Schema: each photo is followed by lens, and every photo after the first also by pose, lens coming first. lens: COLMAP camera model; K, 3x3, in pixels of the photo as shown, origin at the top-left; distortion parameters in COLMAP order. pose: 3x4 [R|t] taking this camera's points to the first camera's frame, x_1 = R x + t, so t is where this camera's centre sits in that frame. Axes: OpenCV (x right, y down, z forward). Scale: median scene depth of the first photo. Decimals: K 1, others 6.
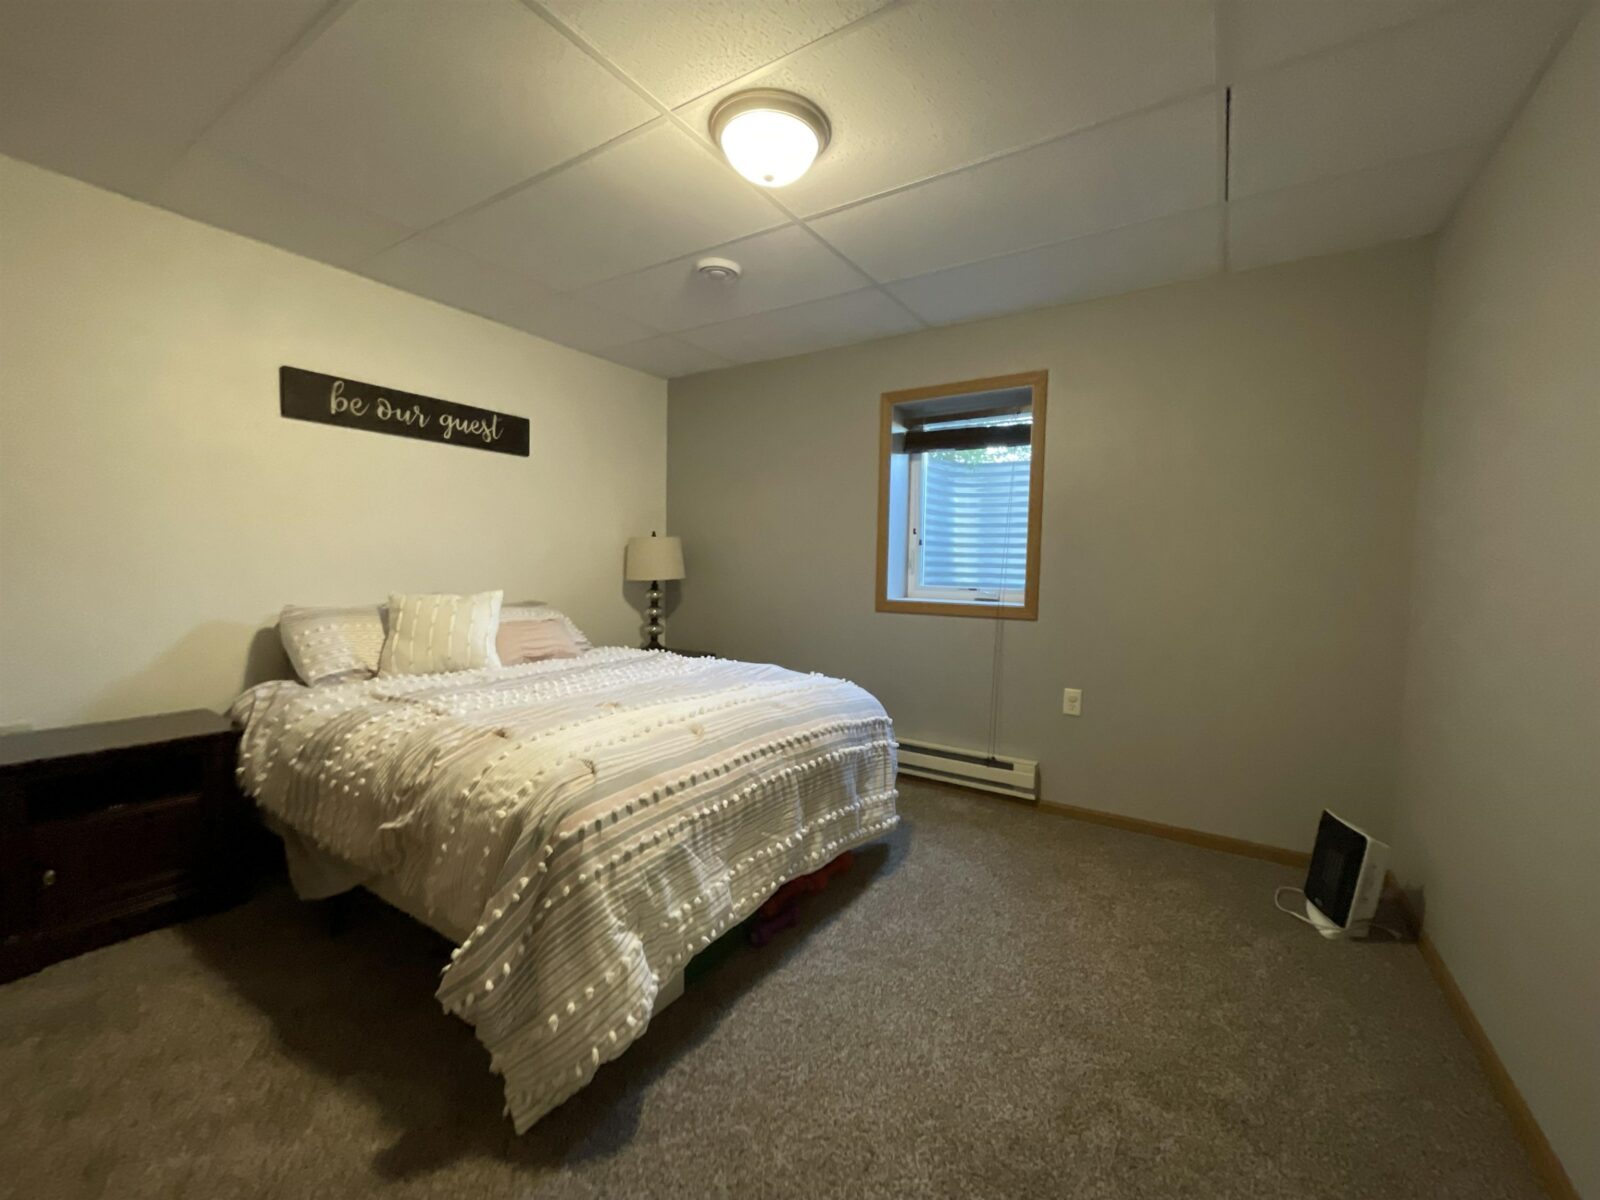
lens RADIAL K [[645.2, 0, 804.2], [0, 645.2, 600.7], [0, 0, 1]] dist [-0.001285, -0.000596]
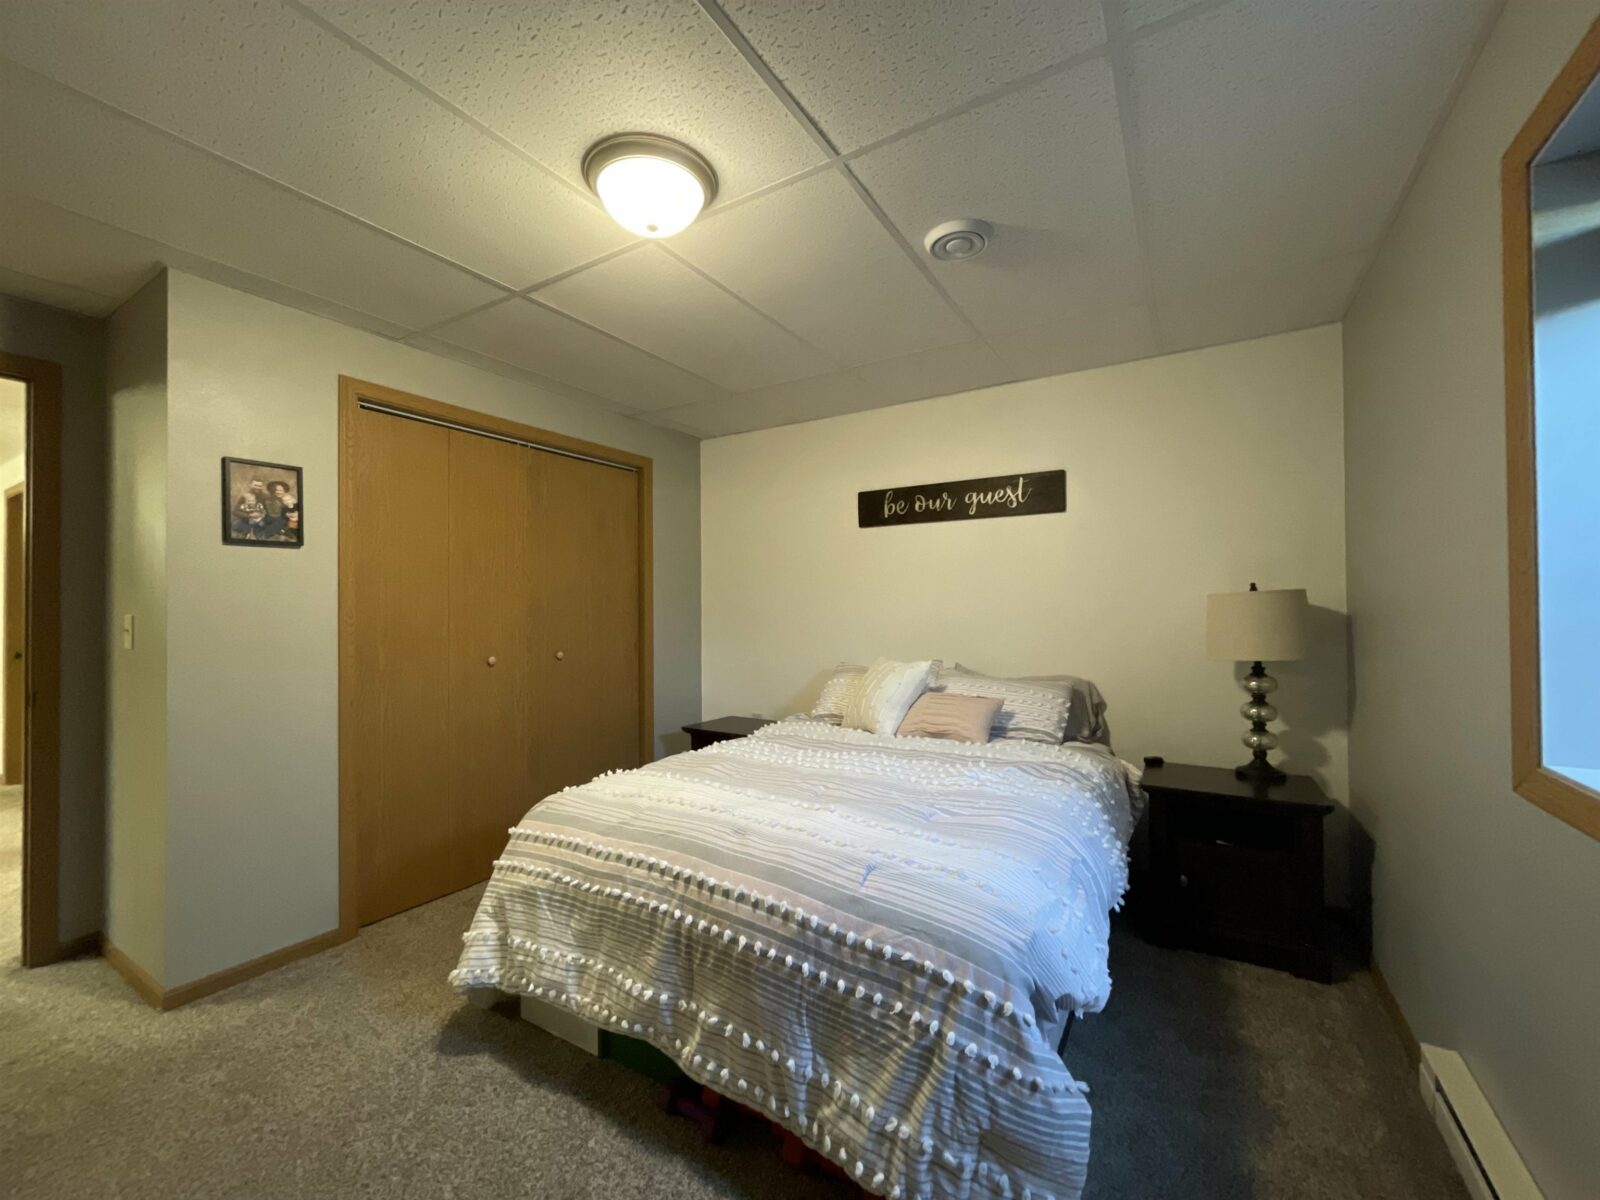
lens RADIAL K [[645.2, 0, 804.2], [0, 645.2, 600.7], [0, 0, 1]] dist [-0.001285, -0.000596]
pose [[0.027374, -0.030152, -0.999170, 0.732561], [-0.048967, 0.998305, -0.031468, -0.093357], [0.998425, 0.049787, 0.025851, 1.045555]]
